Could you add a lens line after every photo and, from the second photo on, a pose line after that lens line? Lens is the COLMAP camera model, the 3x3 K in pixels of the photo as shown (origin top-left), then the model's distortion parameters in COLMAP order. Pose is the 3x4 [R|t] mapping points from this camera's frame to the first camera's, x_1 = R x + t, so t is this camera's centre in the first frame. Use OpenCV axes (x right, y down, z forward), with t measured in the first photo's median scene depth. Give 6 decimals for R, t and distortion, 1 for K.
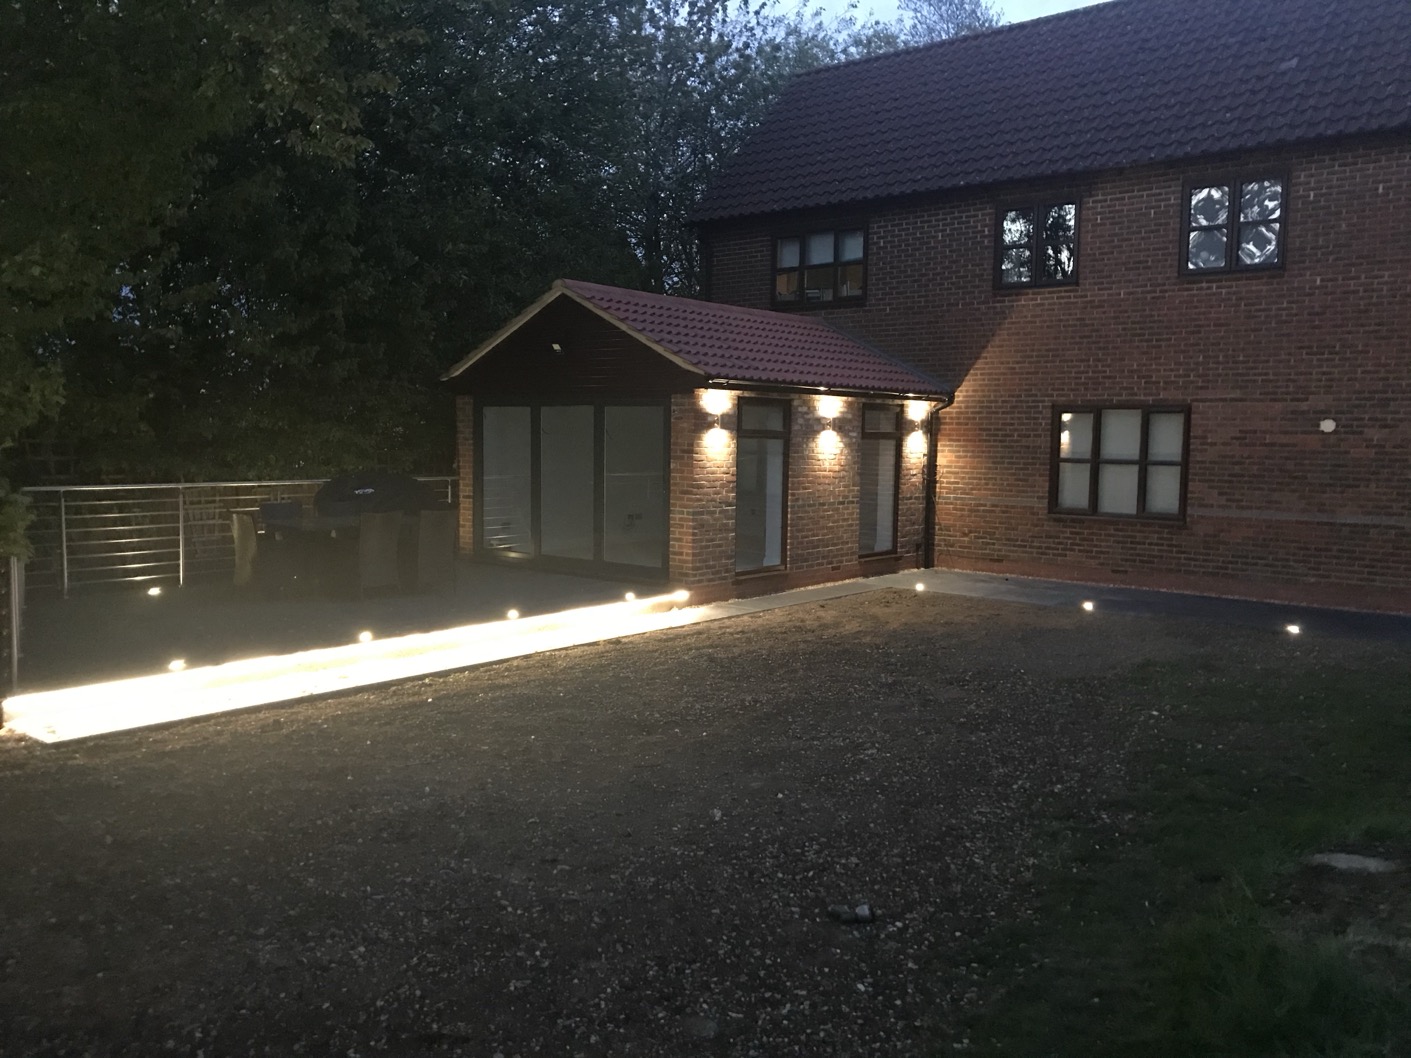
lens RADIAL K [[1159.0, 0, 695.7], [0, 1159.0, 529.4], [0, 0, 1]] dist [0.037757, -0.054621]
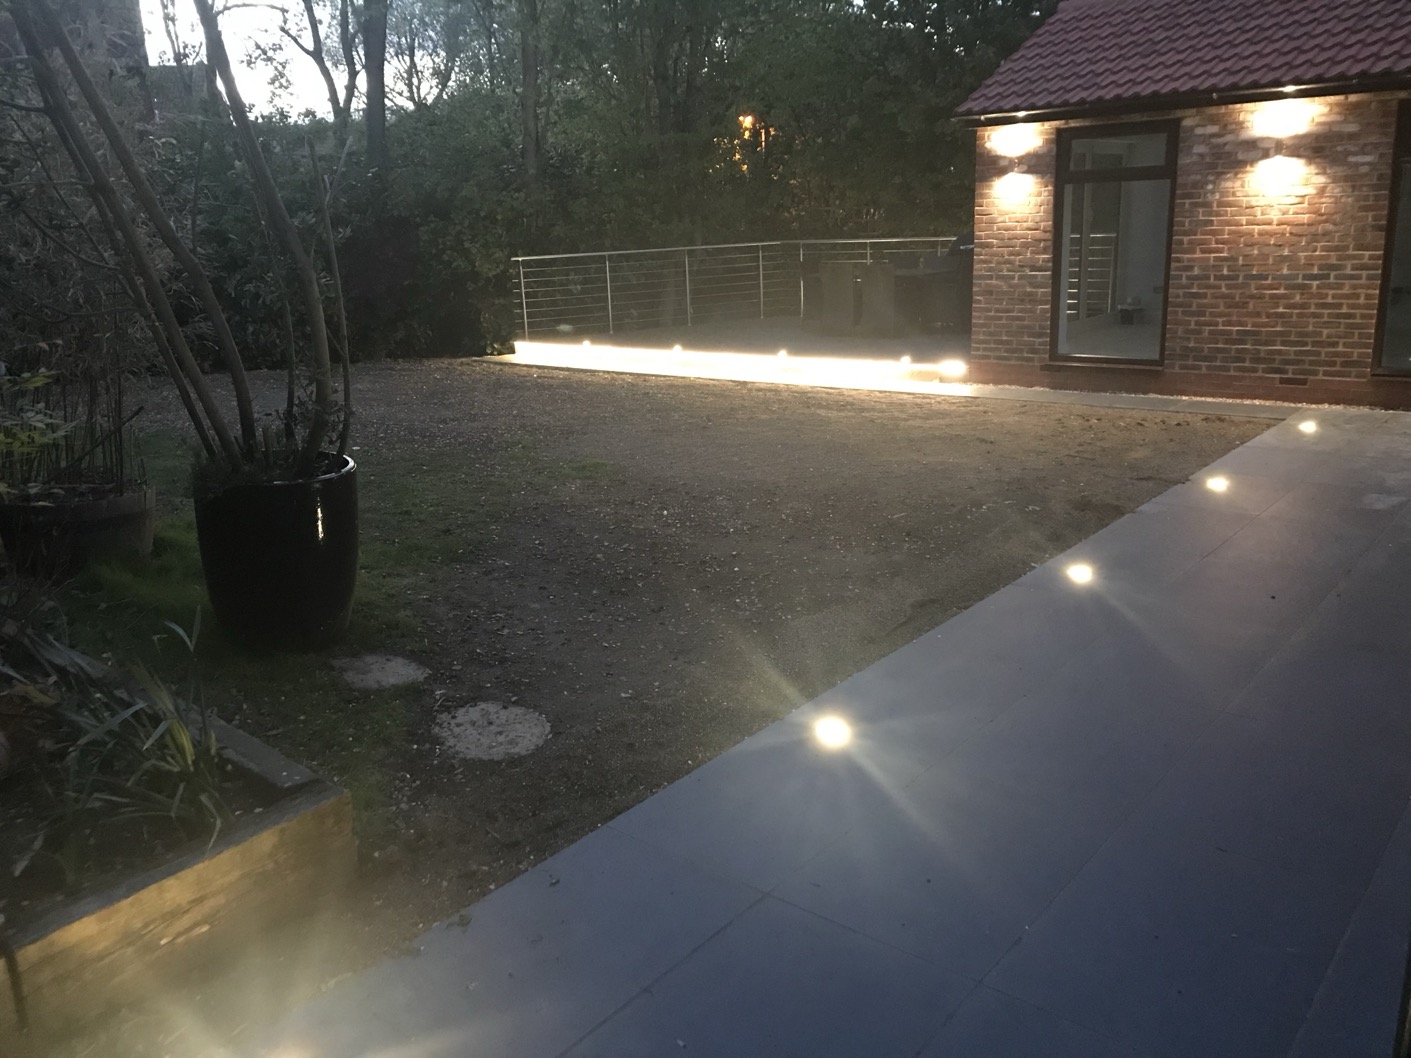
lens RADIAL K [[1159.0, 0, 695.7], [0, 1159.0, 529.4], [0, 0, 1]] dist [0.037757, -0.054621]
pose [[-0.013507, 0.244433, -0.969572, 0.817360], [-0.046681, 0.968449, 0.244800, -0.031225], [0.998819, 0.048567, -0.001671, 0.721269]]
